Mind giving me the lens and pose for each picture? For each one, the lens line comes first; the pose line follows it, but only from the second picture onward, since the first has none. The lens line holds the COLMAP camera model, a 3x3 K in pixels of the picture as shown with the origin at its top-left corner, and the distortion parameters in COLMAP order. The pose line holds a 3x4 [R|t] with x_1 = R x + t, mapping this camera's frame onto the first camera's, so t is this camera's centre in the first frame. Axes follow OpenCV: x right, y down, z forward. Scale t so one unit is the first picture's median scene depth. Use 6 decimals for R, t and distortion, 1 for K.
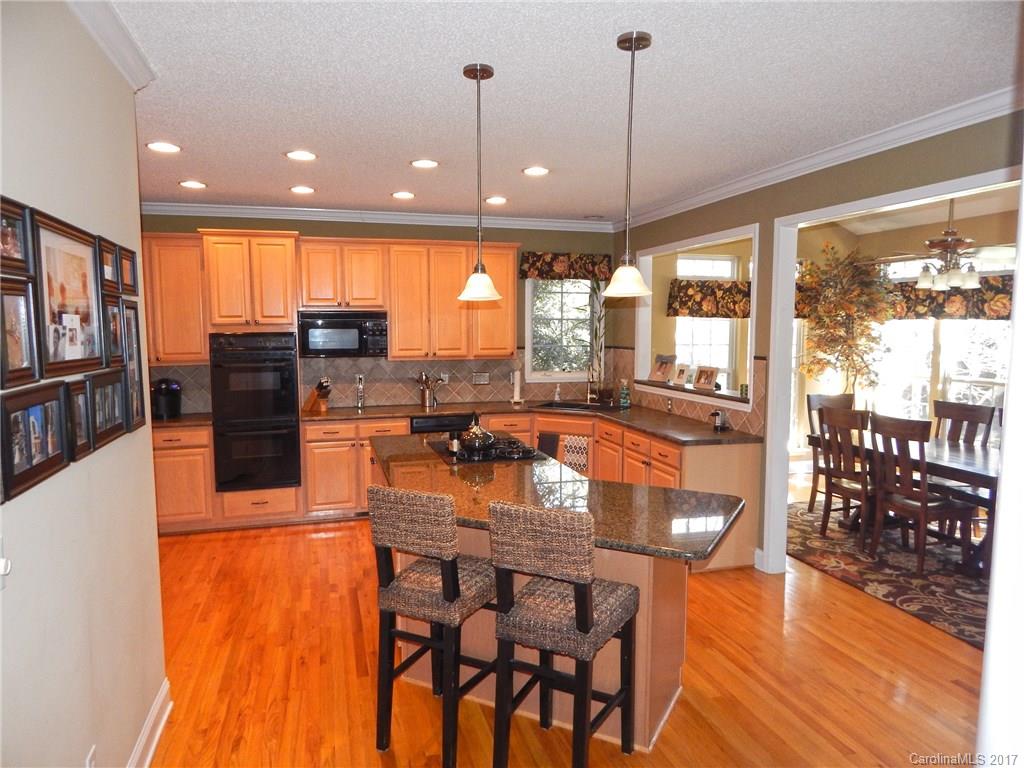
lens RADIAL K [[662.7, 0, 512.0], [0, 662.7, 384.0], [0, 0, 1]] dist [0.064344, -0.105046]
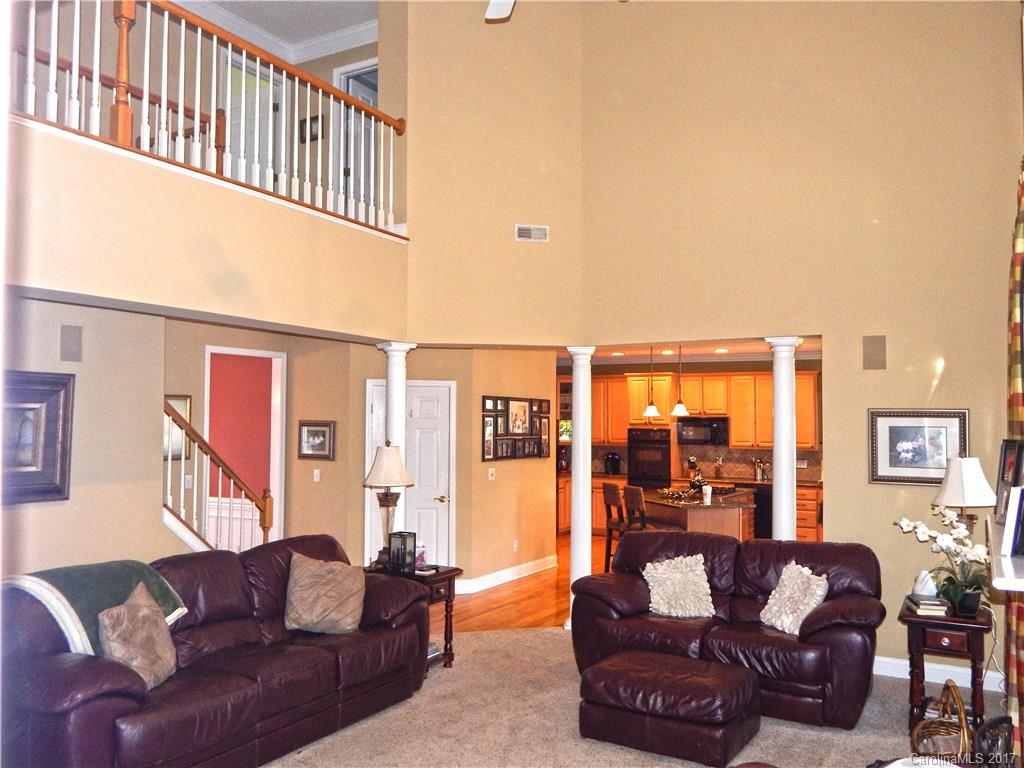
lens RADIAL K [[823.8, 0, 512.0], [0, 823.8, 384.0], [0, 0, 1]] dist [-0.008374, -0.000764]
pose [[0.694640, -0.018855, -0.719110, 0.898301], [-0.079278, 0.991561, -0.102578, 0.057331], [0.714976, 0.128265, 0.687283, -0.763279]]
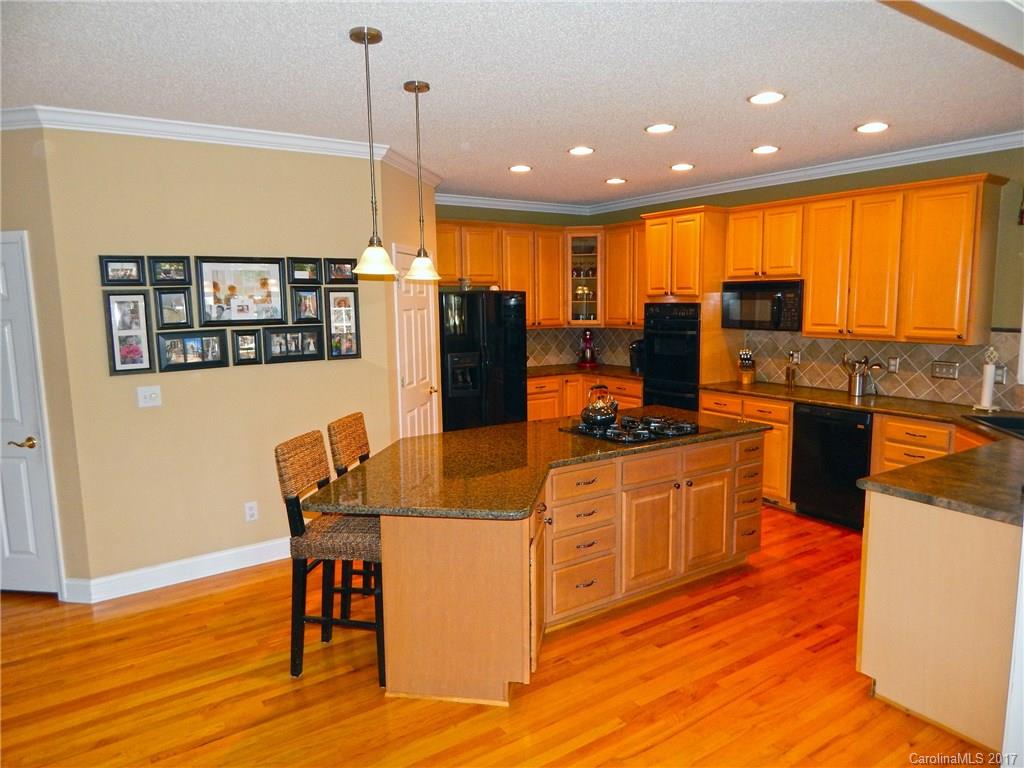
lens RADIAL K [[657.6, 0, 512.0], [0, 657.6, 384.0], [0, 0, 1]] dist [-0.063463, -0.000944]
pose [[0.302166, 0.126355, -0.944844, 0.534844], [-0.072216, 0.991362, 0.109481, -0.040217], [0.950516, 0.035152, 0.308680, 0.386737]]
